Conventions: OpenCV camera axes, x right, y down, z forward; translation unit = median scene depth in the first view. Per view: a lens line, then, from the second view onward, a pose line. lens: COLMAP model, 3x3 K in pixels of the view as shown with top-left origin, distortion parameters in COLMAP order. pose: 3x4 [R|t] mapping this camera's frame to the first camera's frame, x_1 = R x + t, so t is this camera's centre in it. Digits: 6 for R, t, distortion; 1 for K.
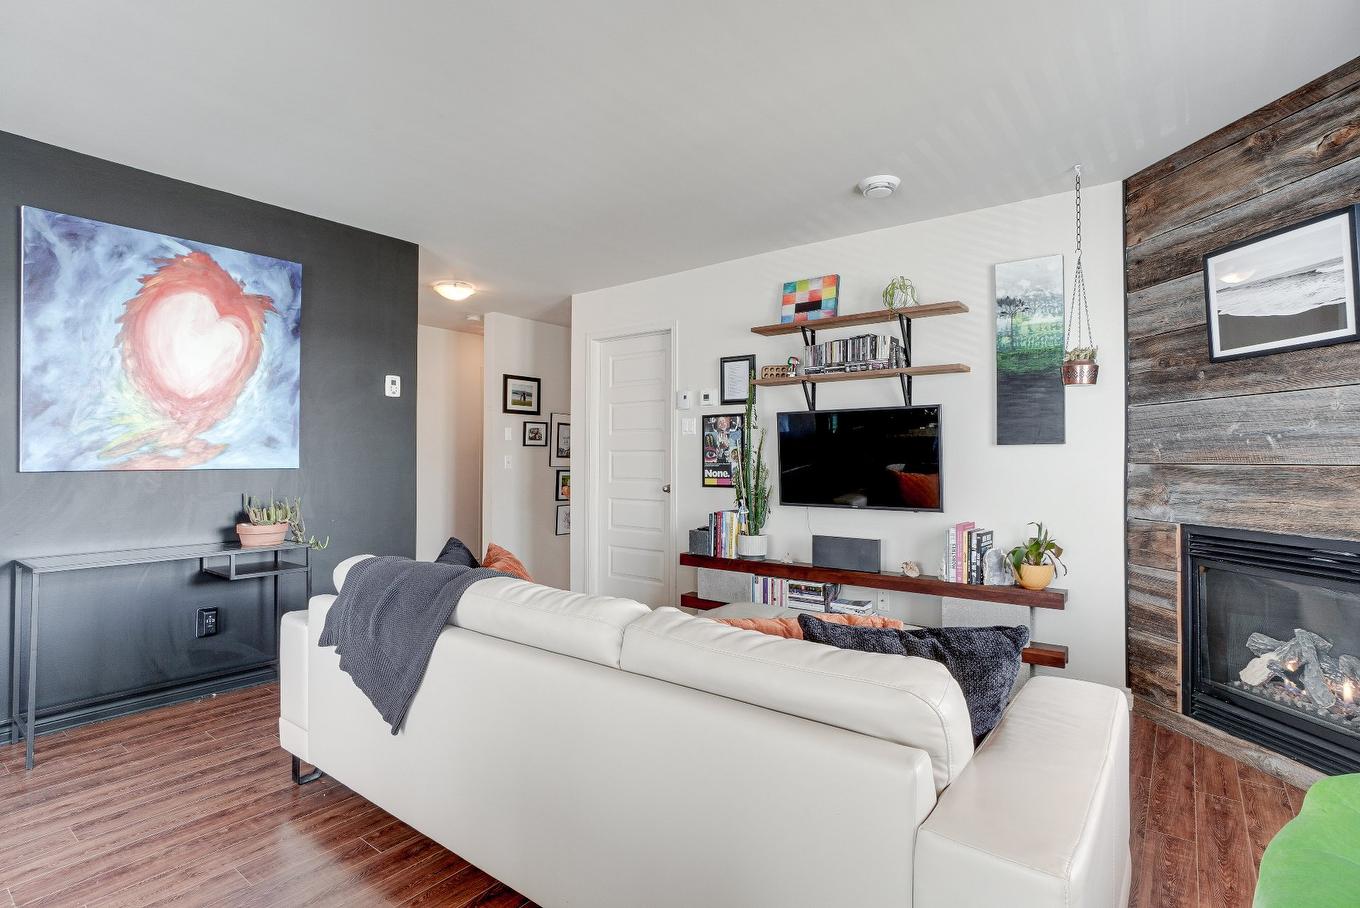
lens RADIAL K [[672.5, 0, 682.6], [0, 672.5, 448.6], [0, 0, 1]] dist [-0.030664, 0.006269]
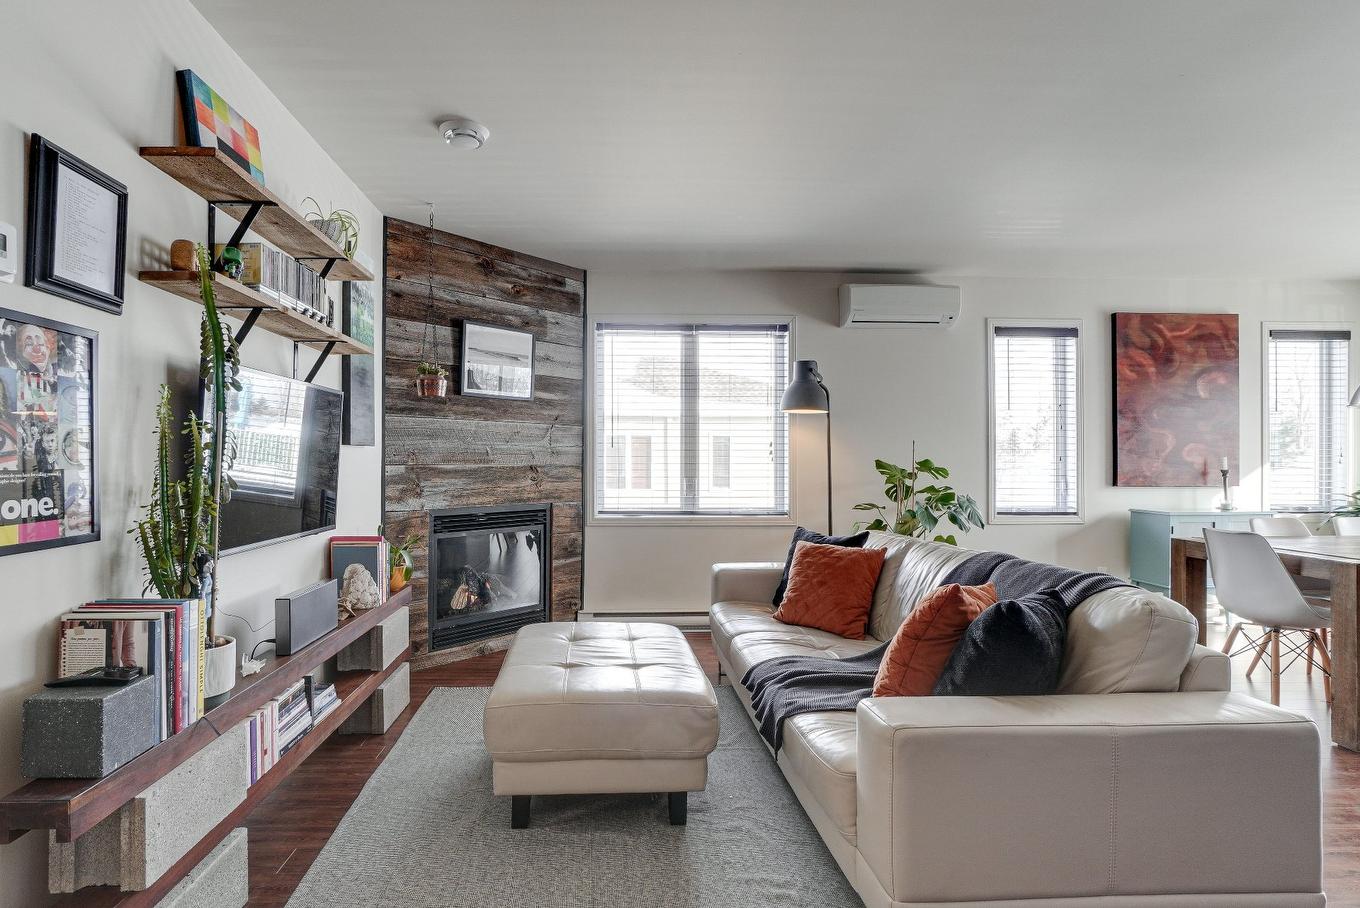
lens RADIAL K [[687.6, 0, 641.1], [0, 687.6, 455.7], [0, 0, 1]] dist [-0.028966, 0.003833]
pose [[-0.635045, 0.003335, 0.772468, -0.523753], [-0.016943, 0.999690, -0.018245, 0.020801], [-0.772289, -0.024675, -0.634791, 1.406967]]
